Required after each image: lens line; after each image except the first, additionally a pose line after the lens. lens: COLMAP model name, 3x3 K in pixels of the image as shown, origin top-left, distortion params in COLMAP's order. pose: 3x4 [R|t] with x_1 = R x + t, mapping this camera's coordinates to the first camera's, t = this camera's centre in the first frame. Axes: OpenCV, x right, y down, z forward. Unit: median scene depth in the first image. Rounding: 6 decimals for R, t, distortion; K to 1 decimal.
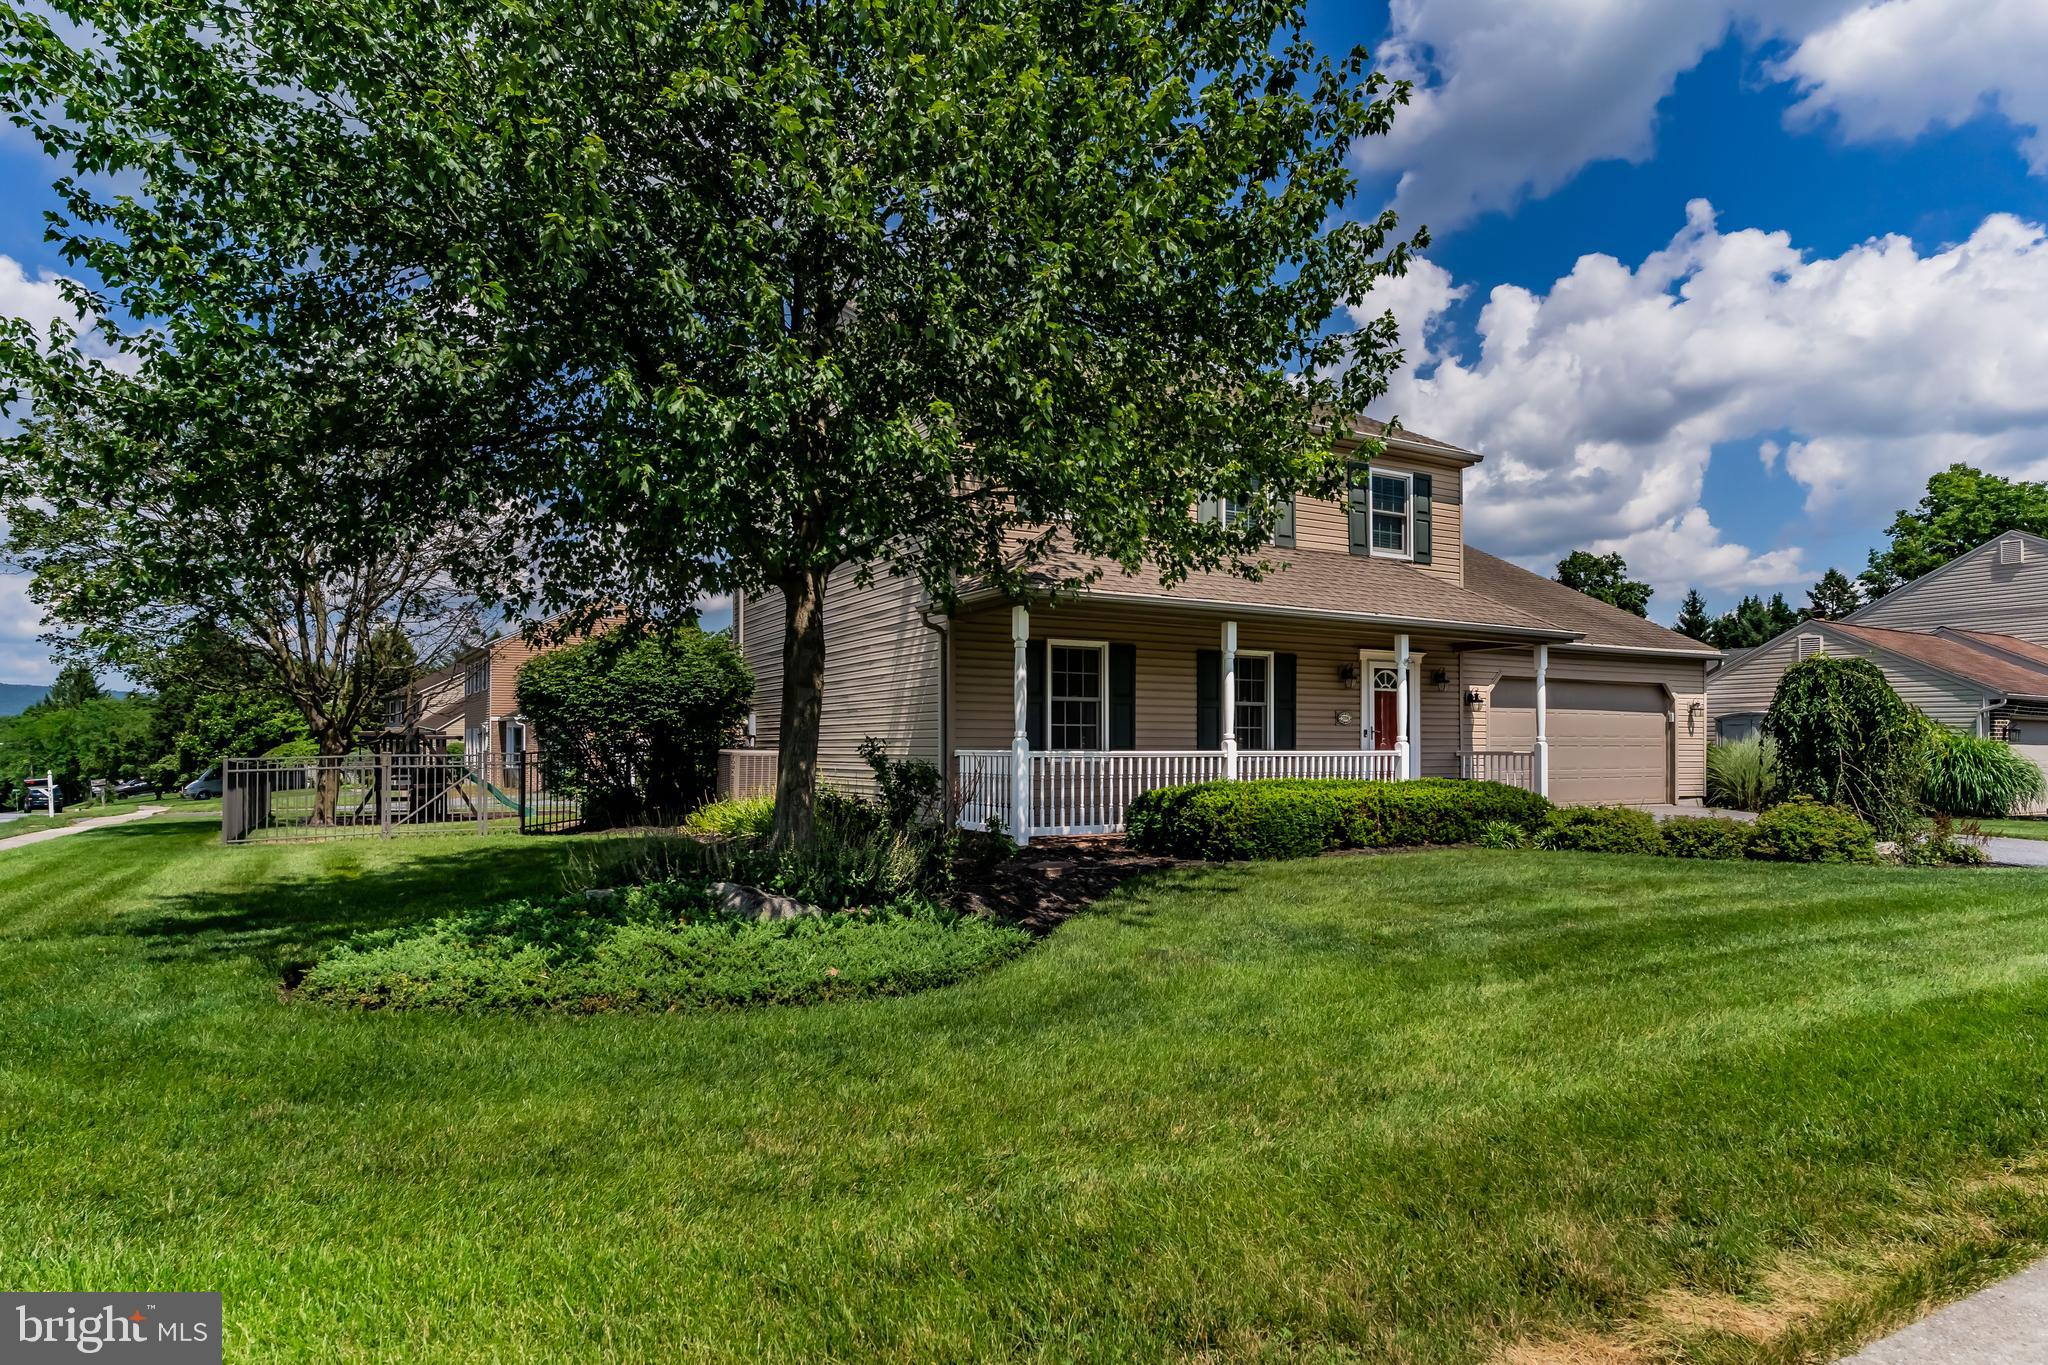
lens RADIAL K [[1063.0, 0, 1076.2], [0, 1063.0, 731.1], [0, 0, 1]] dist [-0.005354, 0.001534]
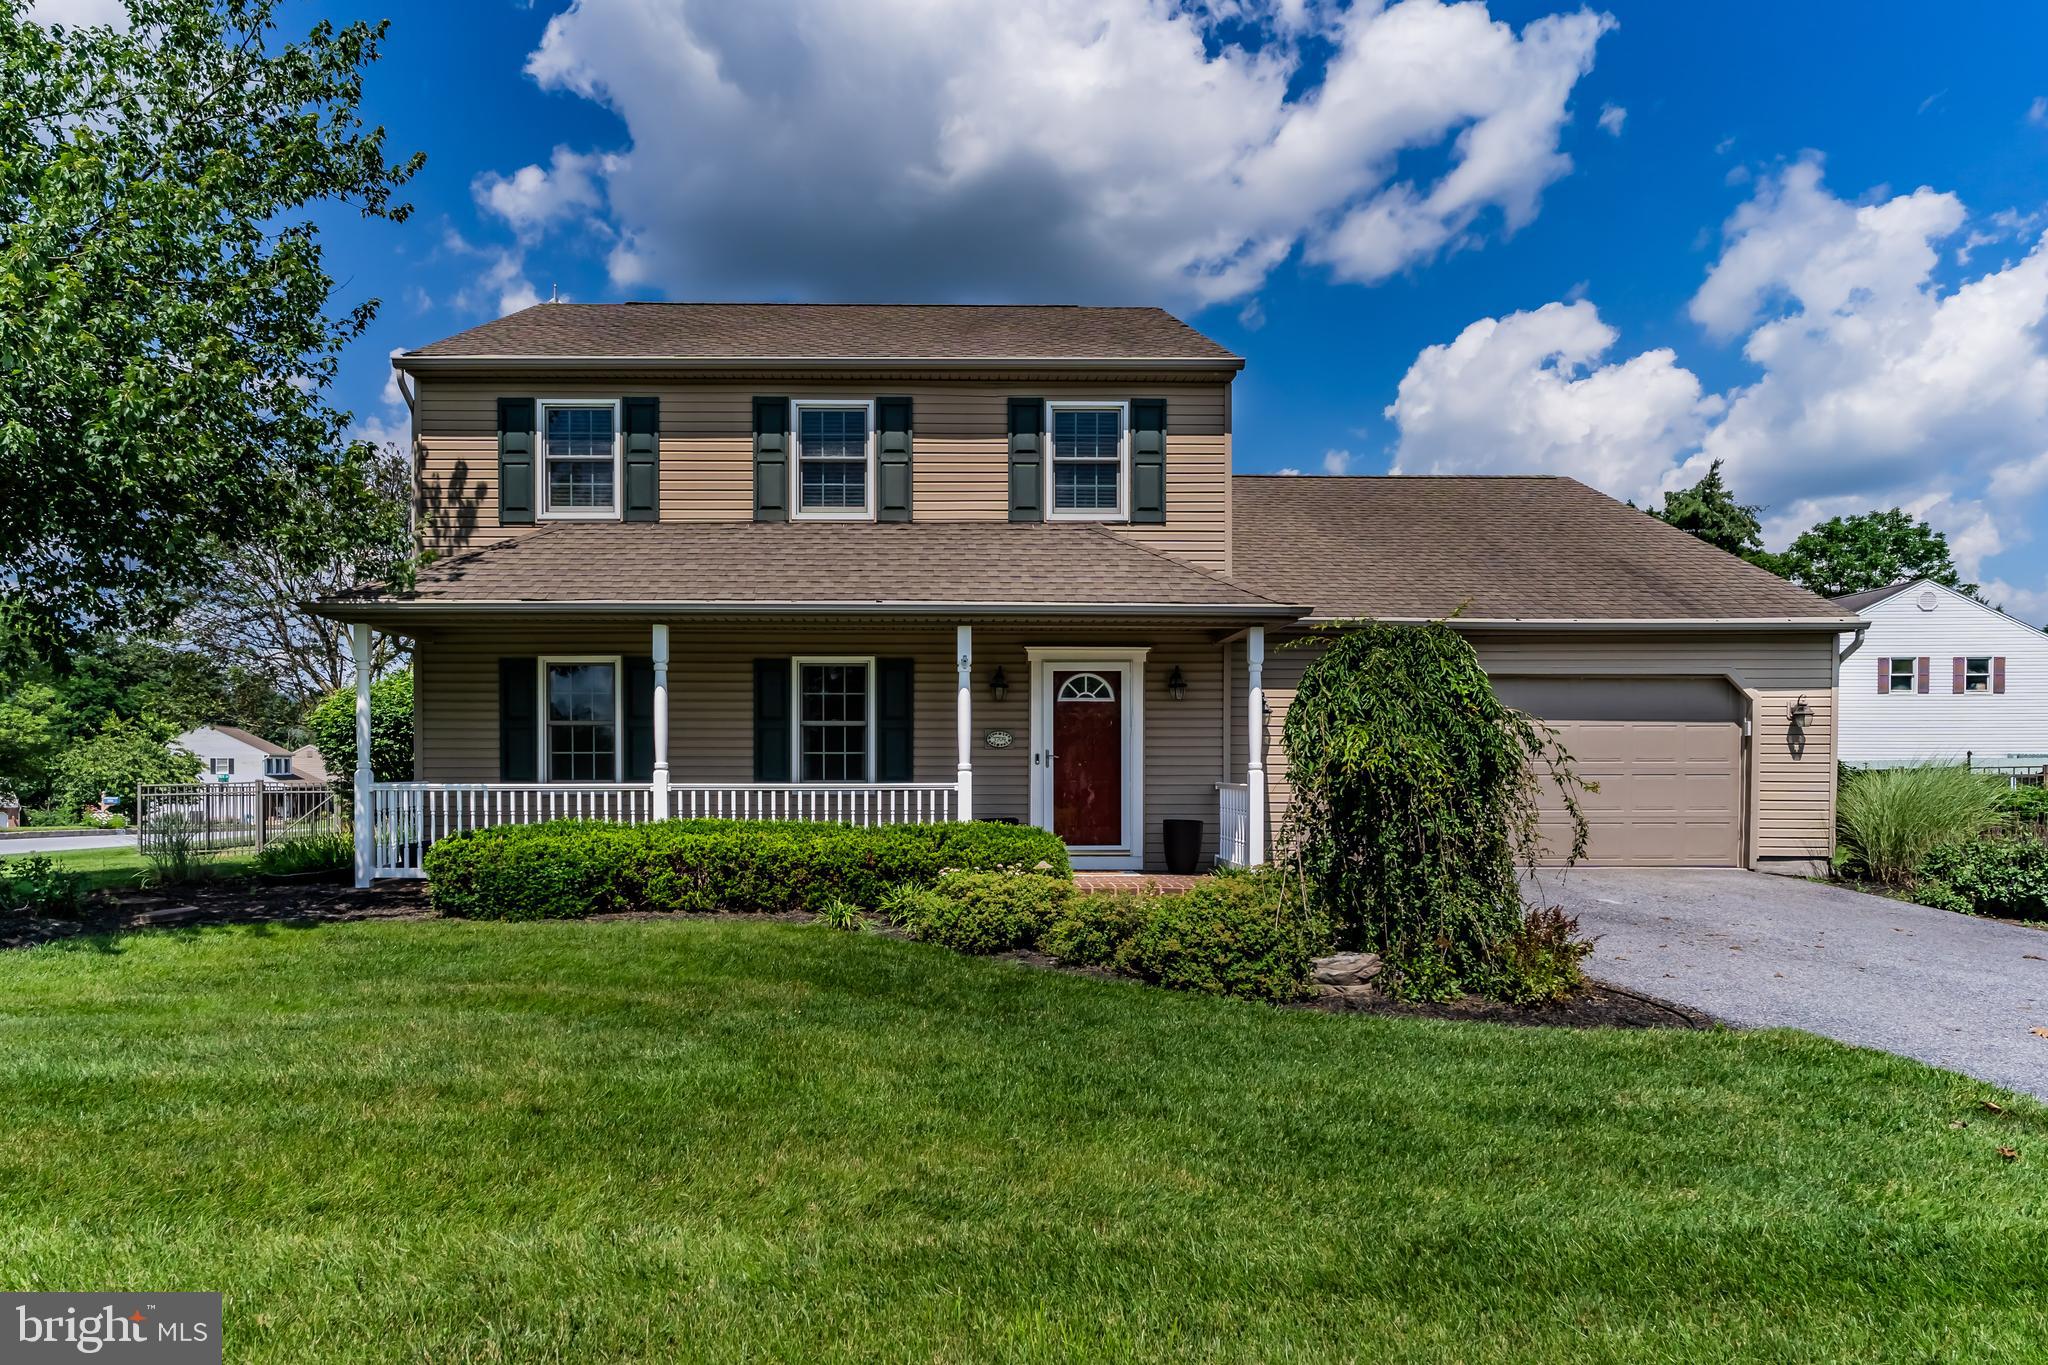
lens RADIAL K [[1063.0, 0, 1016.3], [0, 1063.0, 781.9], [0, 0, 1]] dist [-0.005354, 0.001534]
pose [[0.880847, 0.001696, -0.473398, 0.600006], [0.007432, 0.999821, 0.017411, 0.004368], [0.473343, -0.018855, 0.880677, 0.326385]]
